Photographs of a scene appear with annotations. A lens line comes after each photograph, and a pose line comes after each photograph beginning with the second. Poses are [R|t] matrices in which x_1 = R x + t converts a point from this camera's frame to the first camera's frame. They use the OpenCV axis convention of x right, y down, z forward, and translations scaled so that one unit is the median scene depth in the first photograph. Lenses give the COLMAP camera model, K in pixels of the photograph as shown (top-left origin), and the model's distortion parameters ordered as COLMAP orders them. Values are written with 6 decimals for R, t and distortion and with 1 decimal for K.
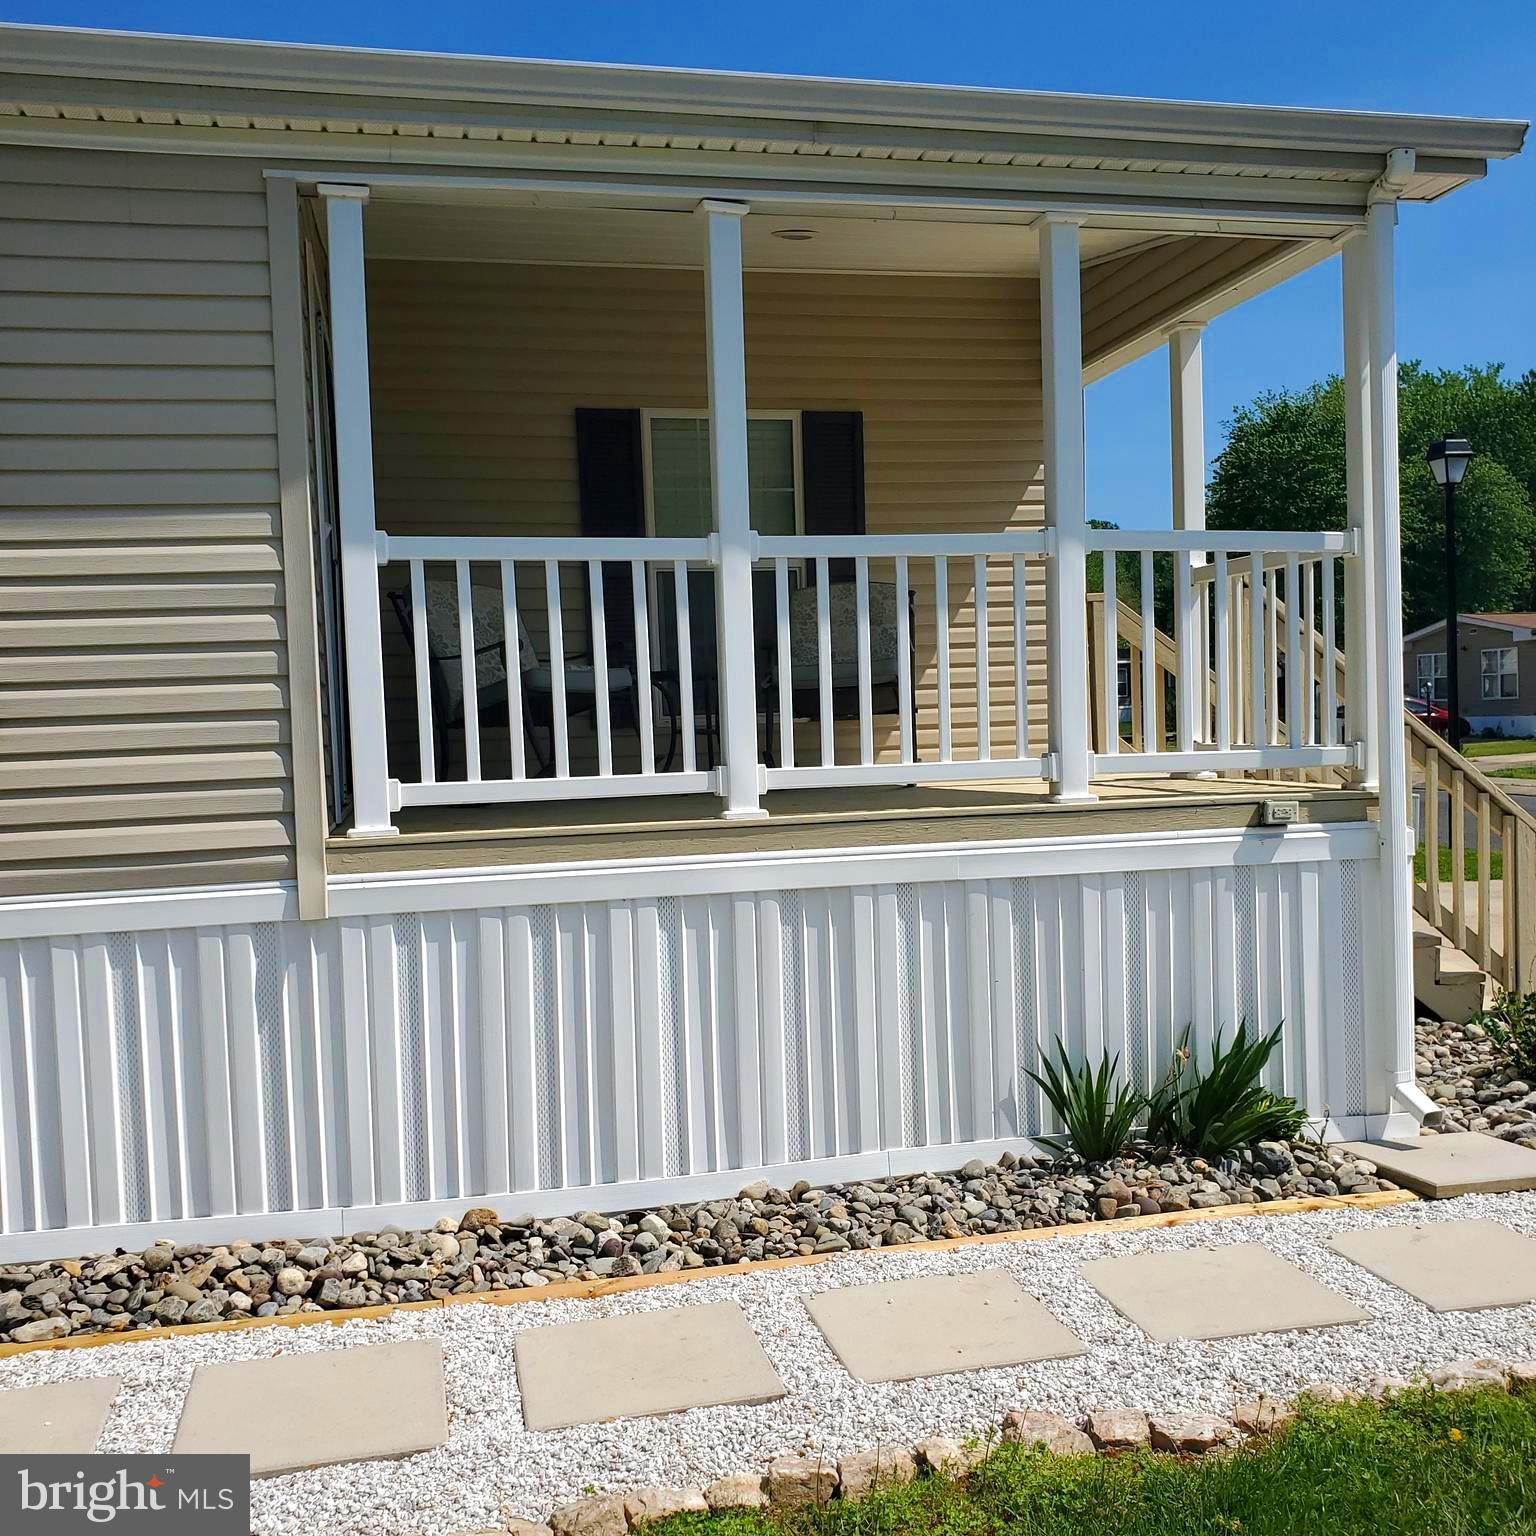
lens RADIAL K [[1509.5, 0, 765.2], [0, 1509.5, 776.3], [0, 0, 1]] dist [0.027842, 0.000000]
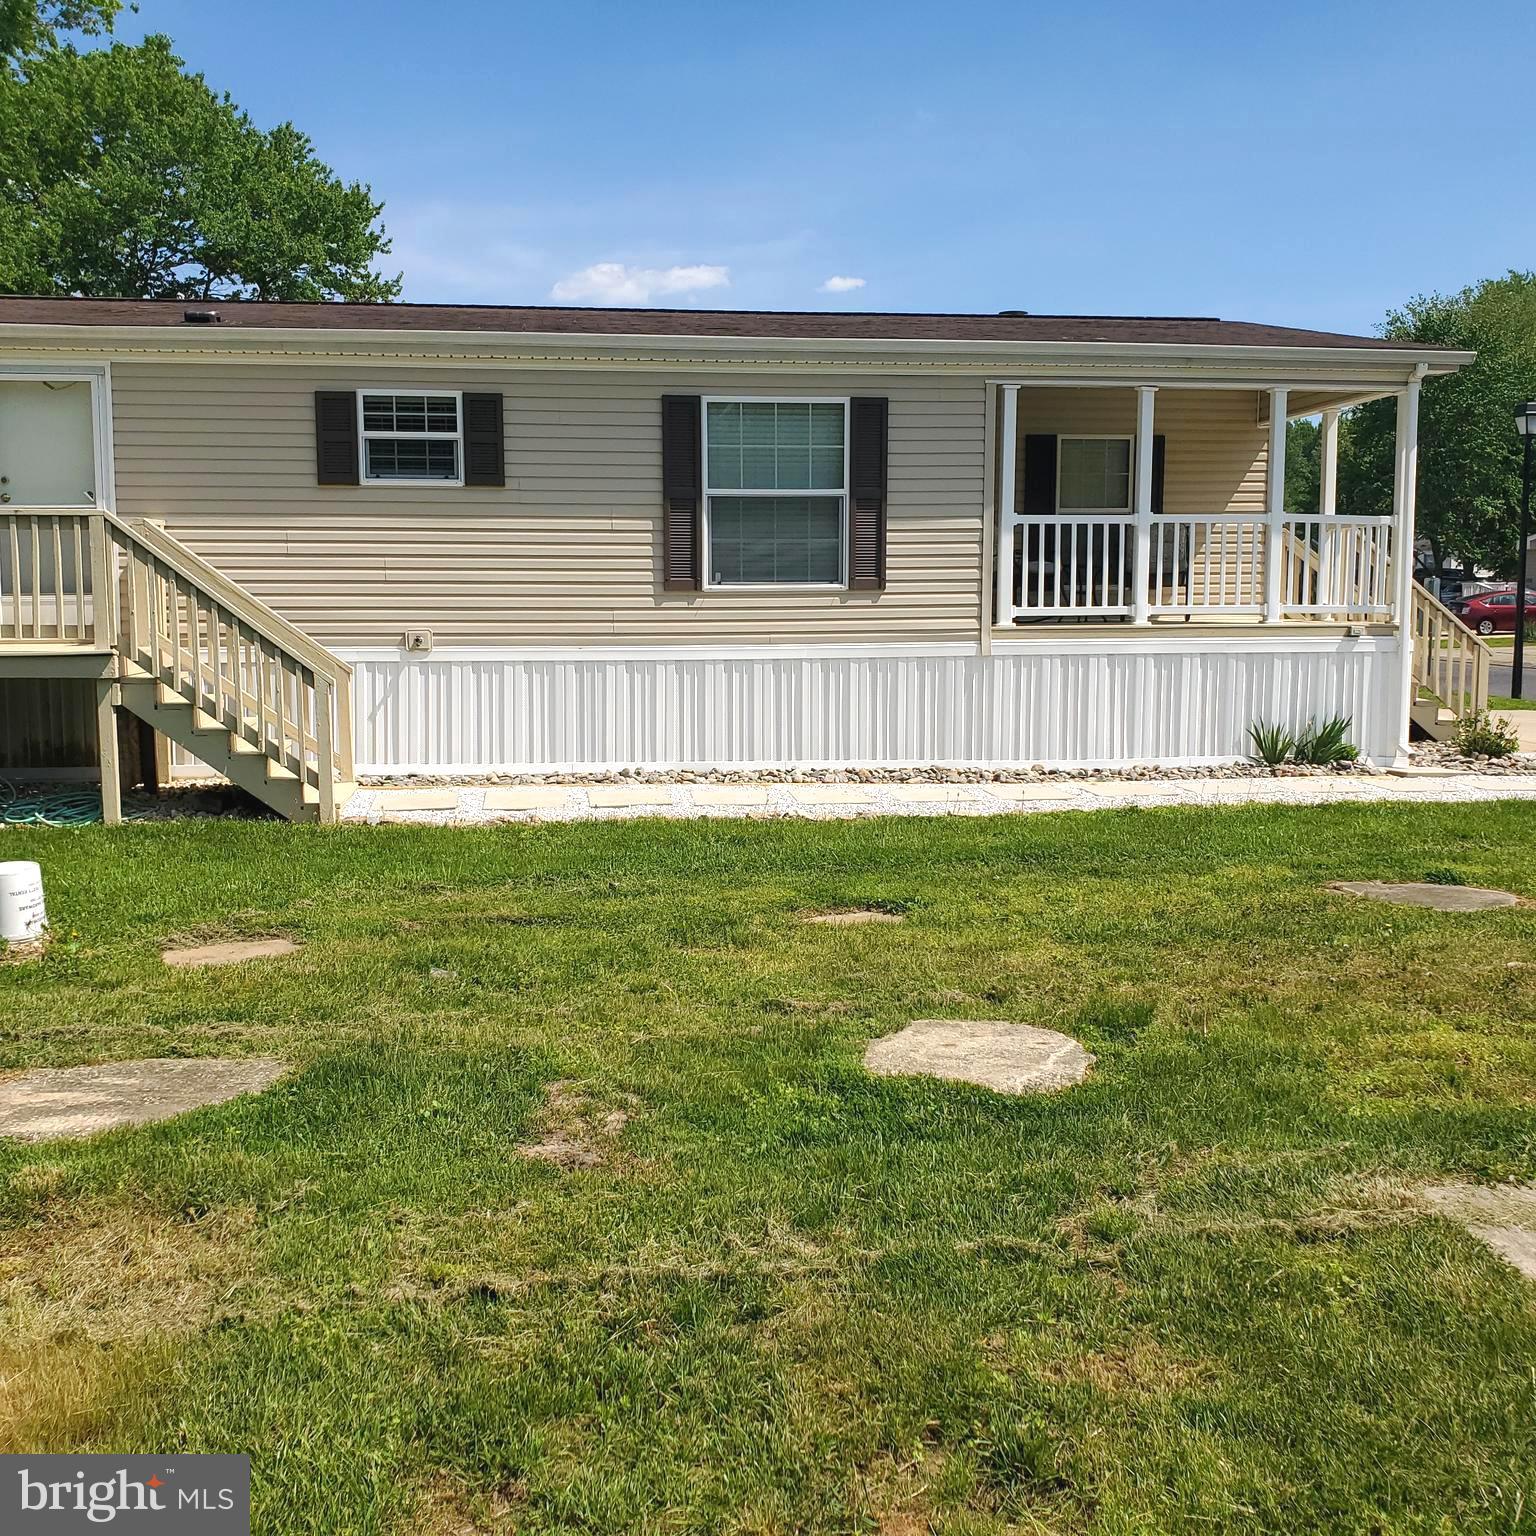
lens RADIAL K [[1509.5, 0, 769.9], [0, 1509.5, 761.2], [0, 0, 1]] dist [0.027842, 0.000000]
pose [[0.996547, 0.037690, -0.073984, -0.437163], [-0.032324, 0.996850, 0.072430, 0.090540], [0.076481, -0.069789, 0.994626, -1.598316]]
